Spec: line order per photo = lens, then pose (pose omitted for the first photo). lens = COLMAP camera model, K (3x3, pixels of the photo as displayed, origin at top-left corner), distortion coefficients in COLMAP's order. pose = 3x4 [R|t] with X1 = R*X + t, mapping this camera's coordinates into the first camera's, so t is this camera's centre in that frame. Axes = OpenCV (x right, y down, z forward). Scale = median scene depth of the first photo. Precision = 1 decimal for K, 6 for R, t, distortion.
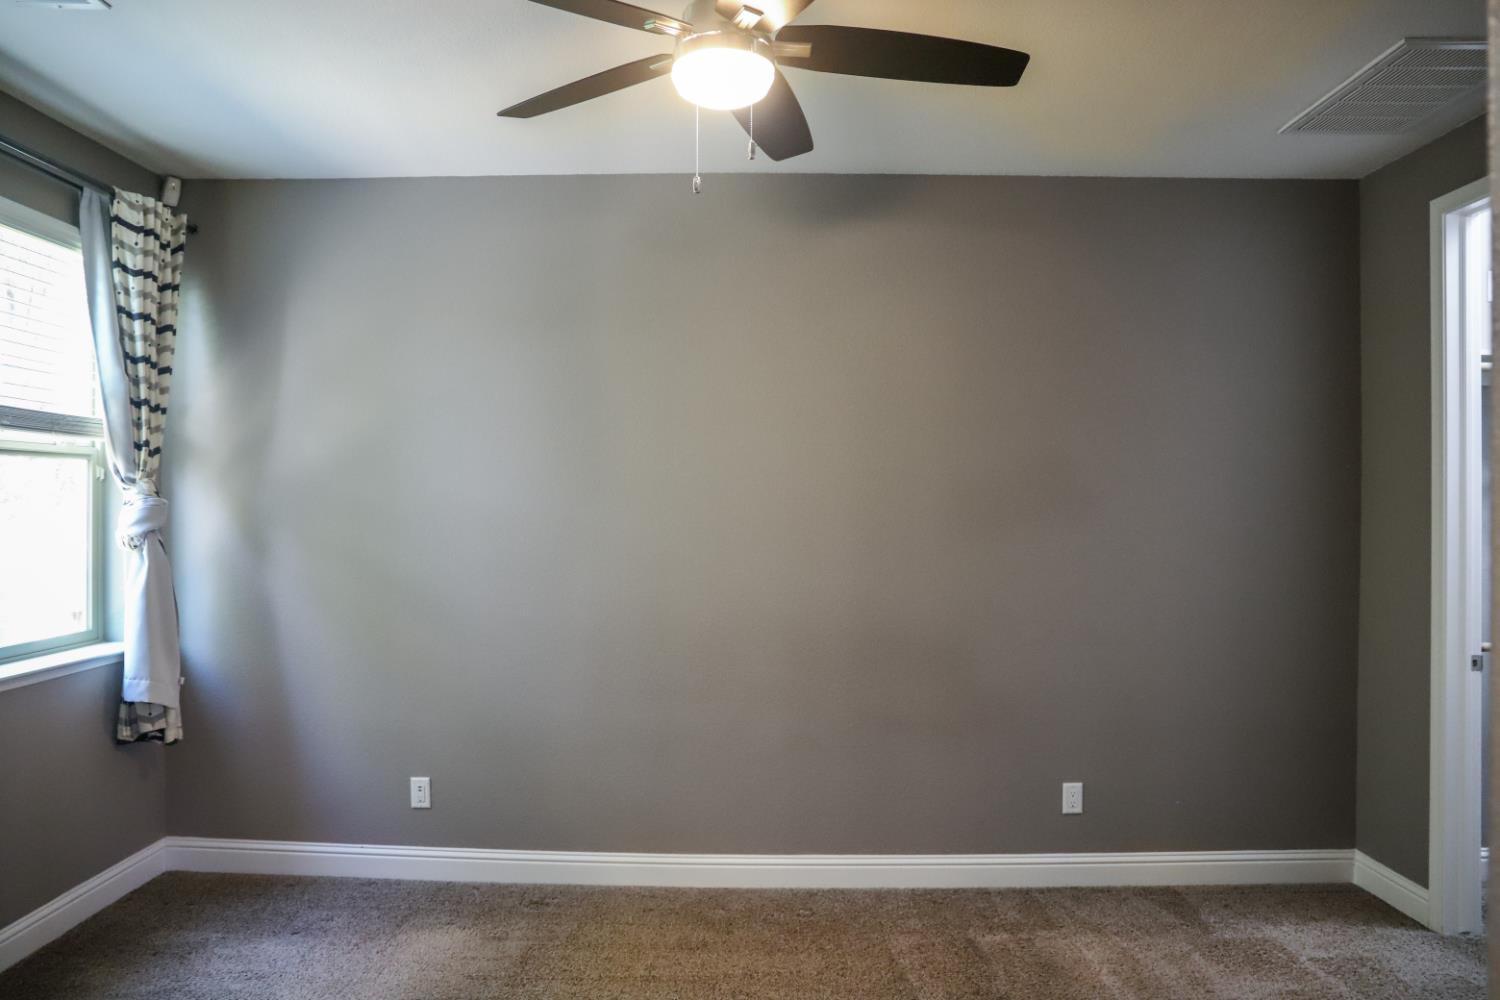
lens RADIAL K [[1059.8, 0, 750.0], [0, 1059.8, 500.0], [0, 0, 1]] dist [-0.044936, 0.000799]
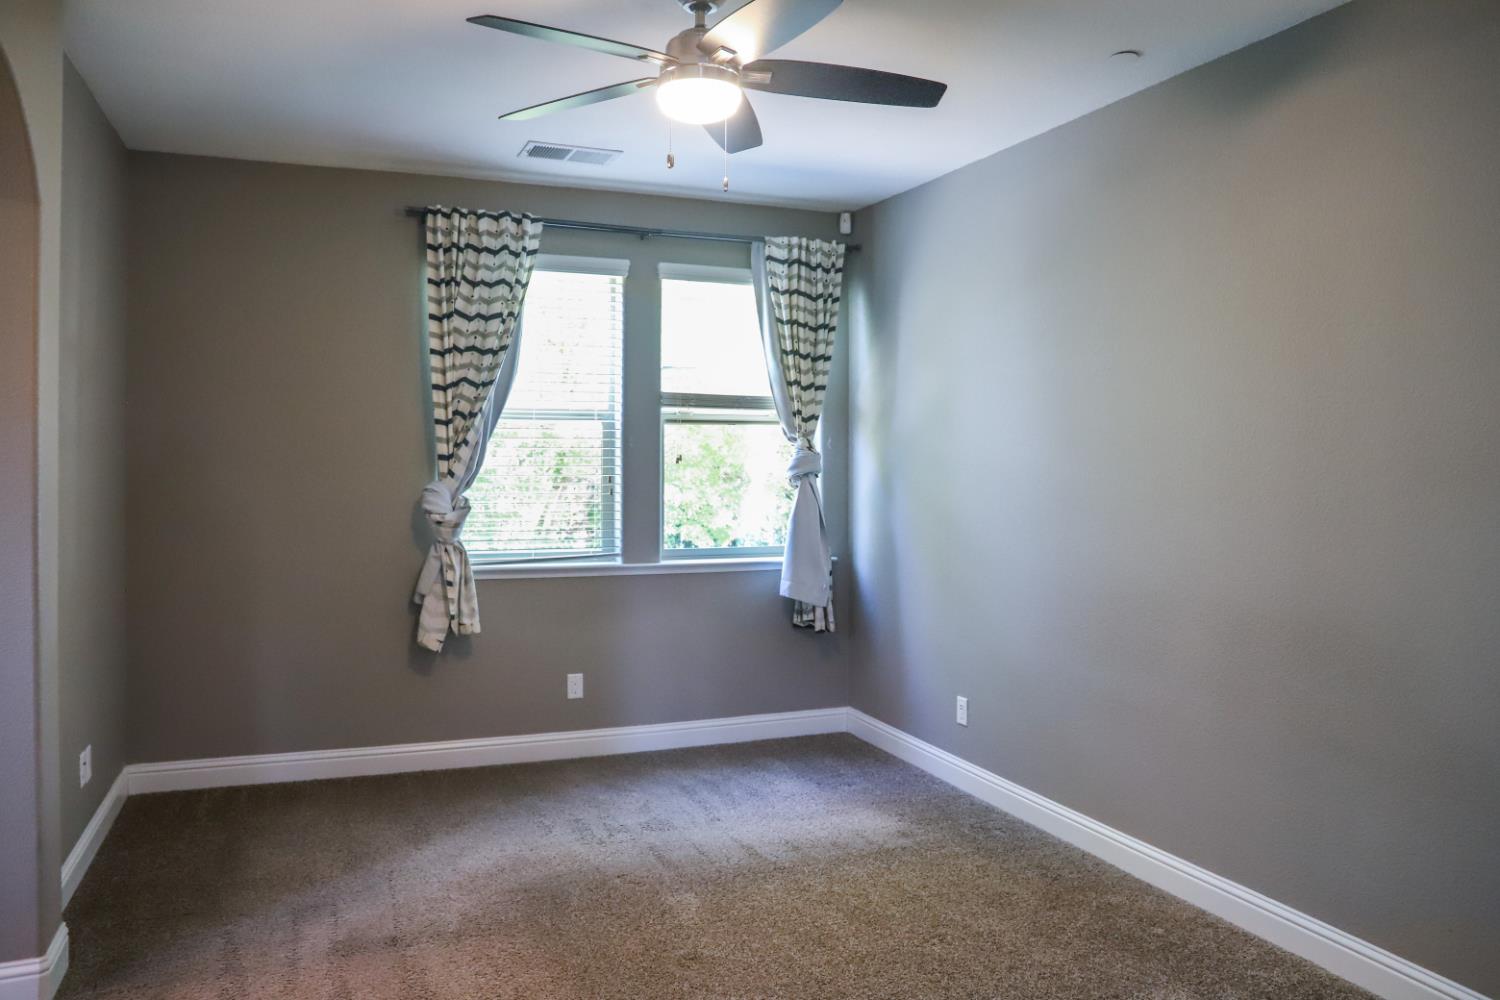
lens RADIAL K [[1086.1, 0, 748.4], [0, 1086.1, 476.6], [0, 0, 1]] dist [-0.070791, 0.001547]
pose [[0.365967, -0.004763, -0.930616, 0.761118], [-0.004549, 0.999966, -0.006907, 0.042881], [0.930617, 0.006761, 0.365932, 0.415495]]
